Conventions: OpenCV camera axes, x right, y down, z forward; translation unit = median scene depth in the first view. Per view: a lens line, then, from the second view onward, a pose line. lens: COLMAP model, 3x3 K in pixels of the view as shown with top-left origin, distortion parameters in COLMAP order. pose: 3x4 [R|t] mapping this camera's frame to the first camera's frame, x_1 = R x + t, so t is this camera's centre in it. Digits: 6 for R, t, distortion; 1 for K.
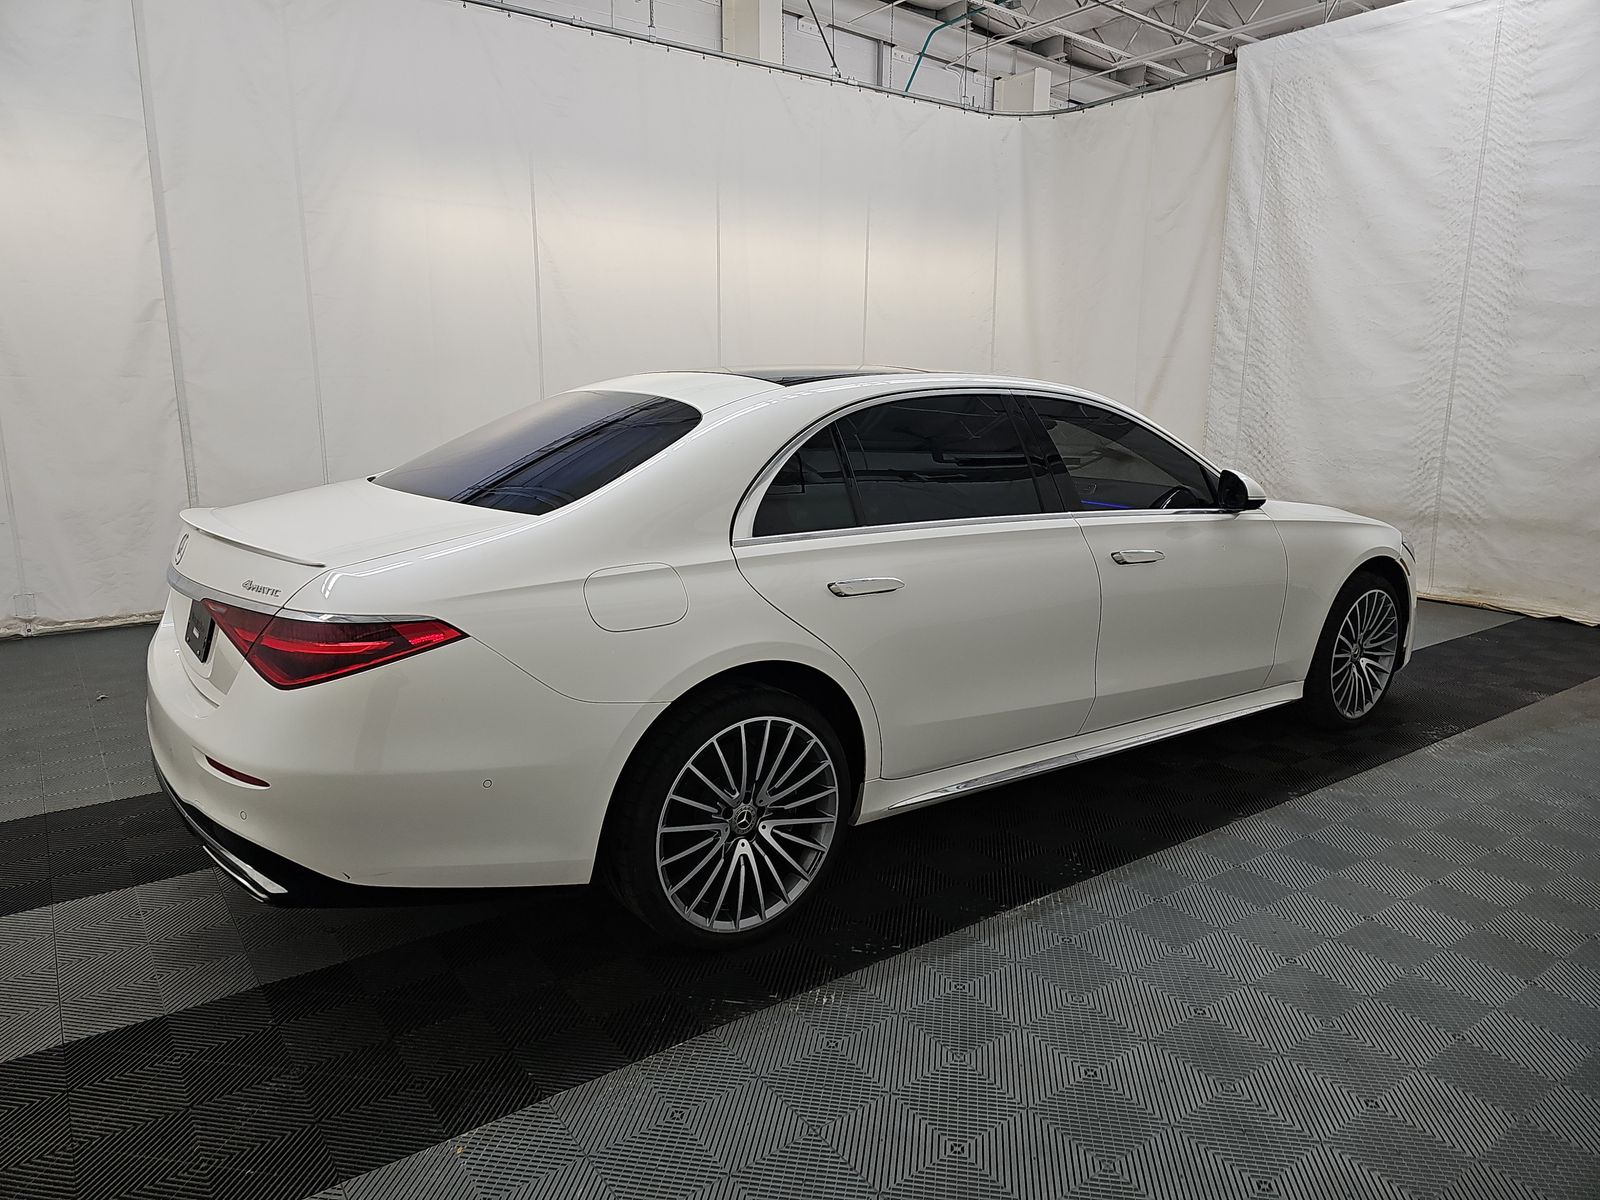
lens RADIAL K [[1042.7, 0, 800.5], [0, 1042.7, 605.1], [0, 0, 1]] dist [0.016562, -0.025814]
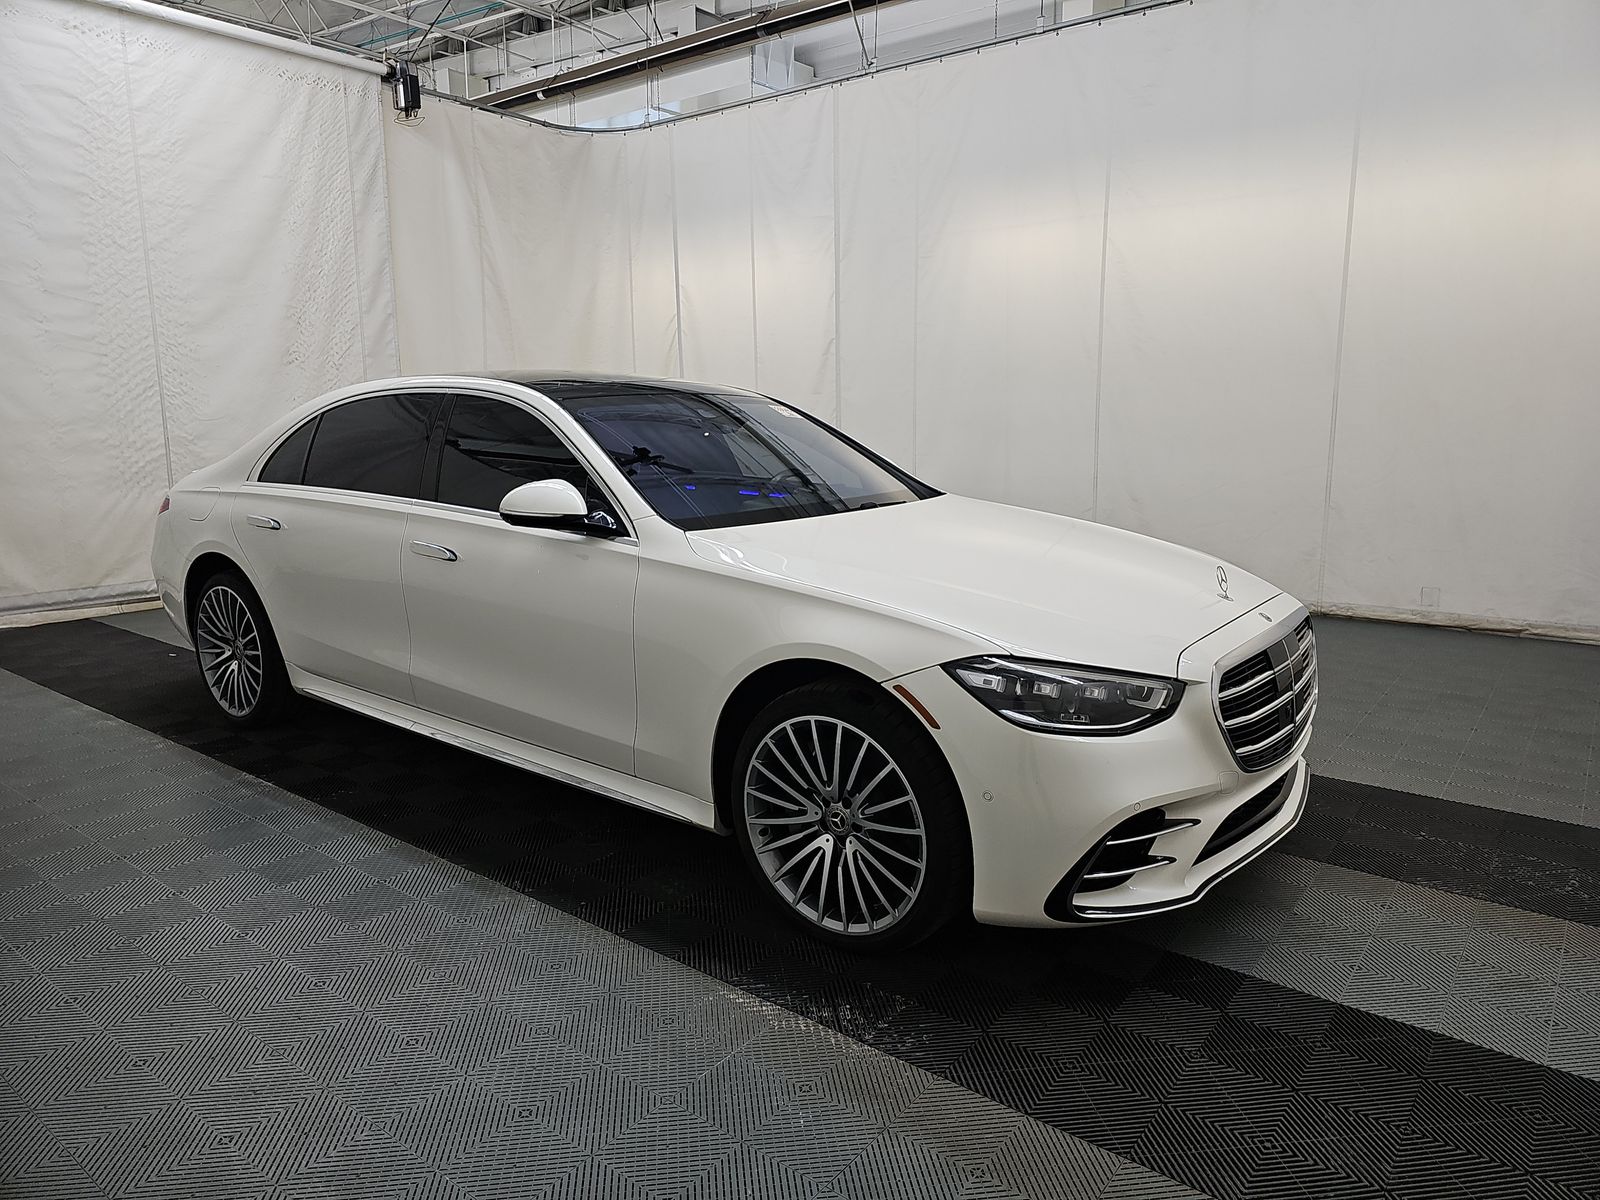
lens RADIAL K [[1042.7, 0, 814.2], [0, 1042.7, 591.8], [0, 0, 1]] dist [0.016562, -0.025814]
pose [[0.300036, 0.161837, -0.940100, 0.869049], [-0.185796, 0.976545, 0.108813, -0.117749], [0.935659, 0.142019, 0.323067, 0.634477]]
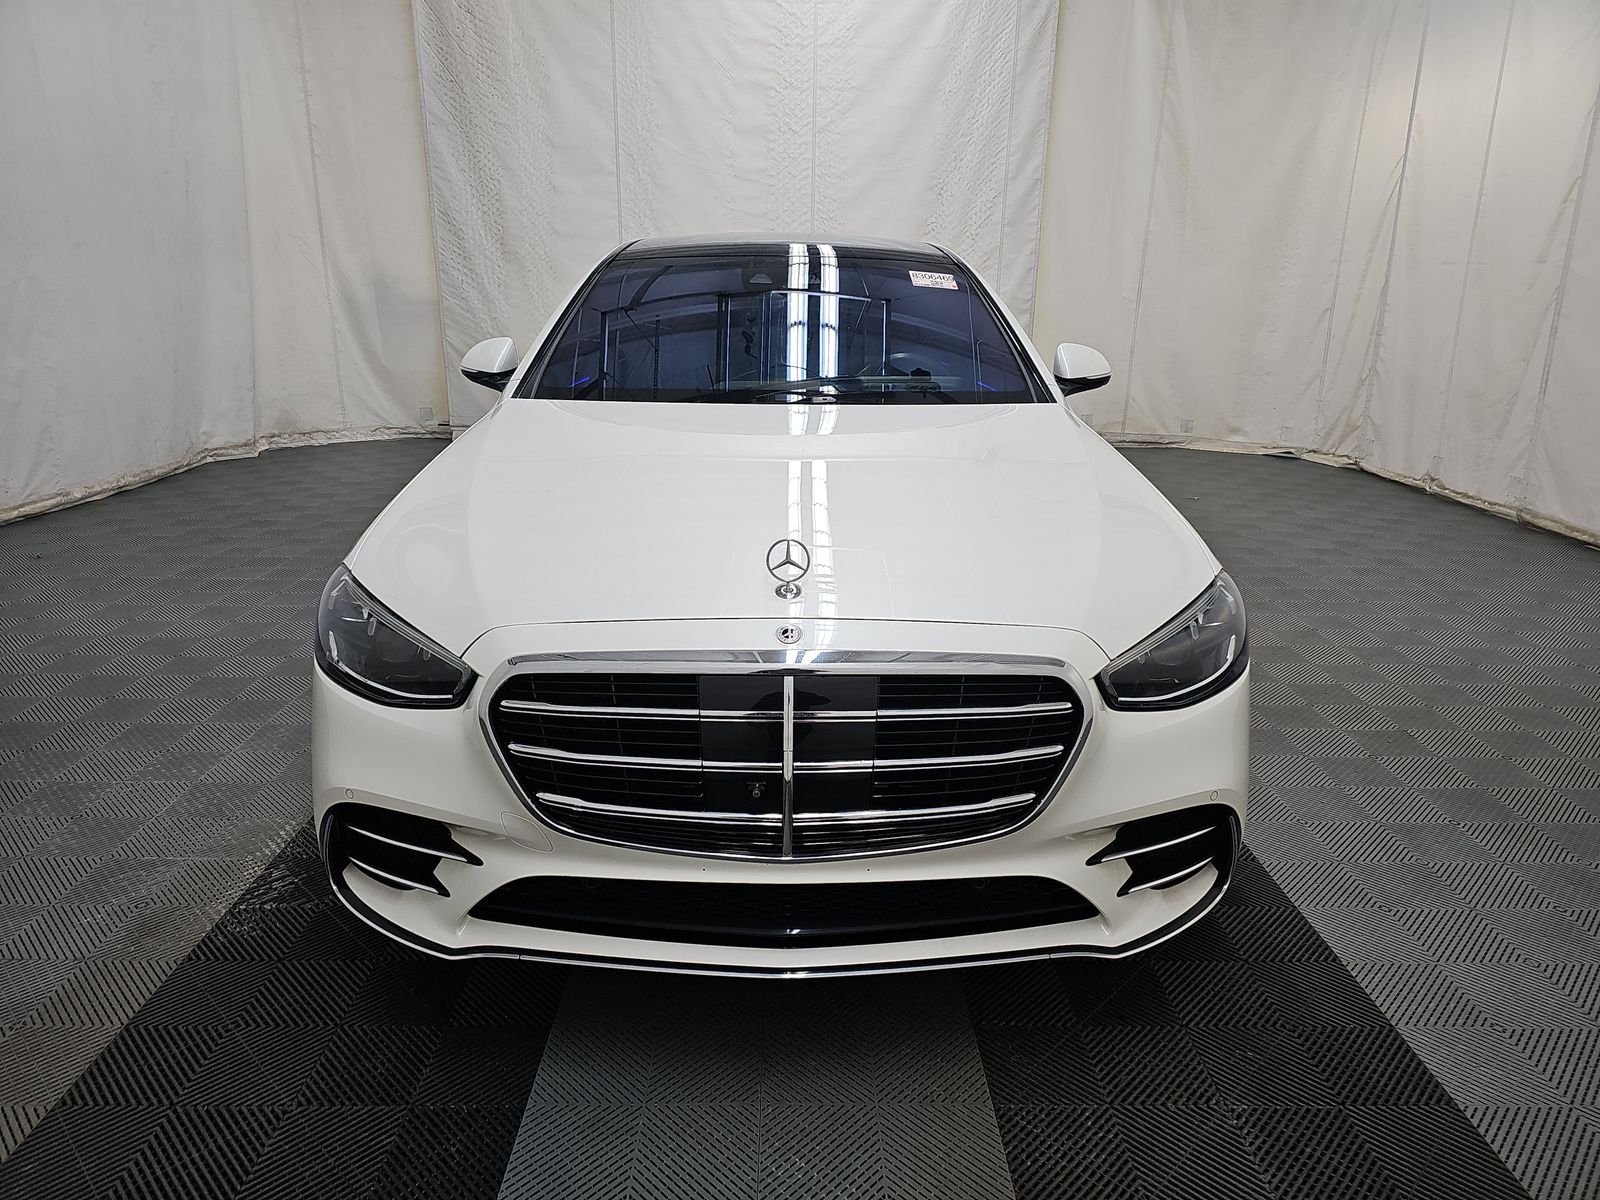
lens RADIAL K [[1042.7, 0, 804.8], [0, 1042.7, 610.7], [0, 0, 1]] dist [0.016562, -0.025814]
pose [[-0.565062, 0.237387, -0.790159, 0.684246], [-0.178340, 0.899928, 0.397900, -0.214248], [0.805543, 0.365755, -0.466180, 1.148836]]
